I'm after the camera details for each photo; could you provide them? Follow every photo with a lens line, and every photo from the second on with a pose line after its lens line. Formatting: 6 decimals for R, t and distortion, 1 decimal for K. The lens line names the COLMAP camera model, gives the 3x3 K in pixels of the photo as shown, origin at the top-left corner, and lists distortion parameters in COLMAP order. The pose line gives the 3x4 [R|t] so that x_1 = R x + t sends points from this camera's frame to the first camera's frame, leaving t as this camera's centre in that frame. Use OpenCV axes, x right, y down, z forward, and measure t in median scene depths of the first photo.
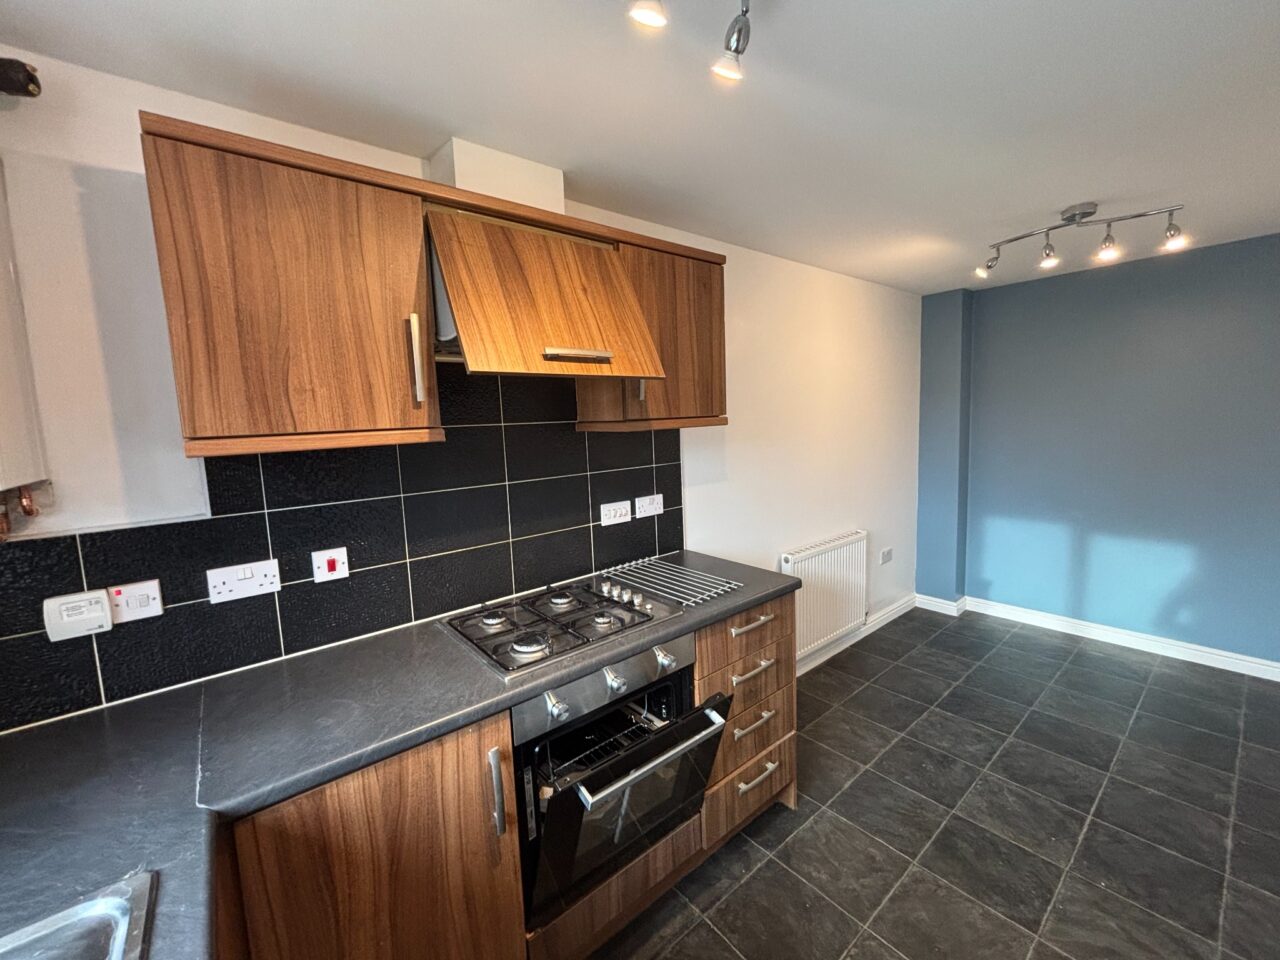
lens RADIAL K [[518.6, 0, 642.2], [0, 518.6, 474.7], [0, 0, 1]] dist [0.000297, 0.000205]
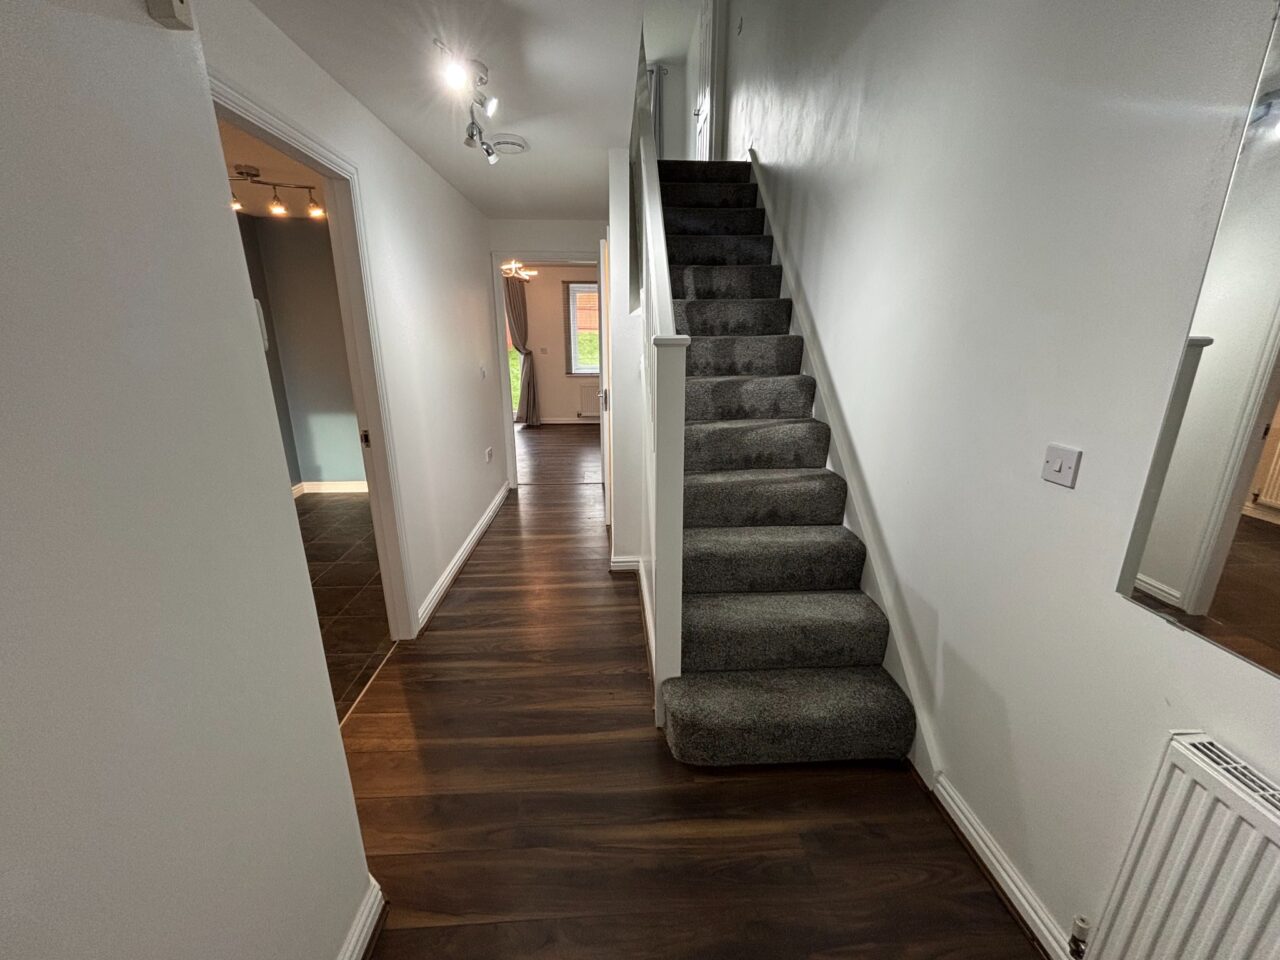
lens RADIAL K [[518.3, 0, 642.5], [0, 518.3, 474.4], [0, 0, 1]] dist [0.003428, -0.000467]
pose [[0.589156, -0.182006, 0.787254, 0.266434], [0.060798, 0.981524, 0.181421, 0.085197], [-0.805729, -0.059022, 0.589336, -0.710500]]
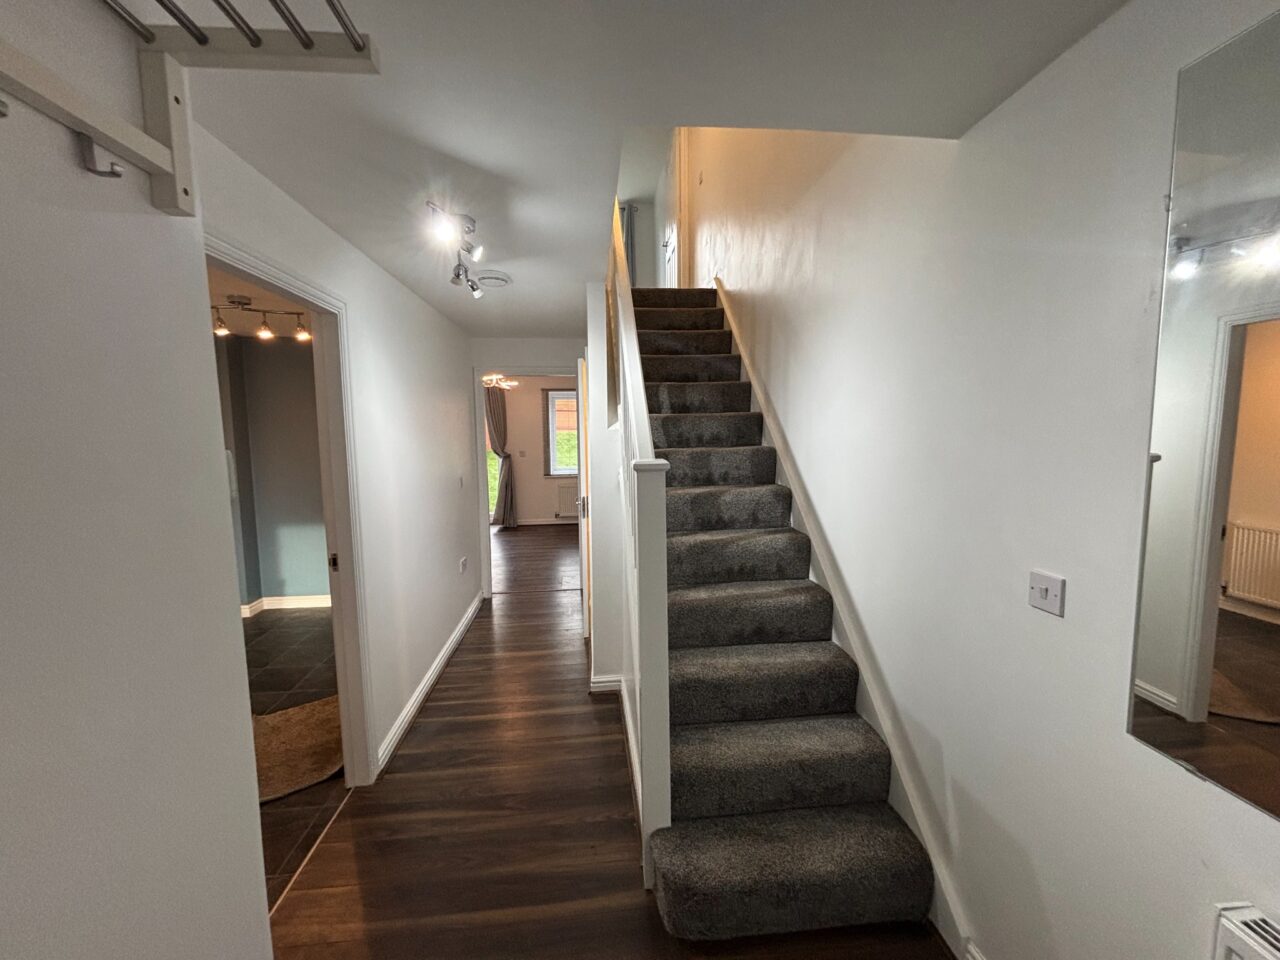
lens RADIAL K [[518.6, 0, 642.2], [0, 518.6, 474.7], [0, 0, 1]] dist [0.000297, 0.000205]
pose [[0.552447, -0.048328, 0.832146, 0.278581], [0.078428, 0.996903, 0.005830, 0.041469], [-0.829850, 0.062043, 0.554526, -0.699979]]
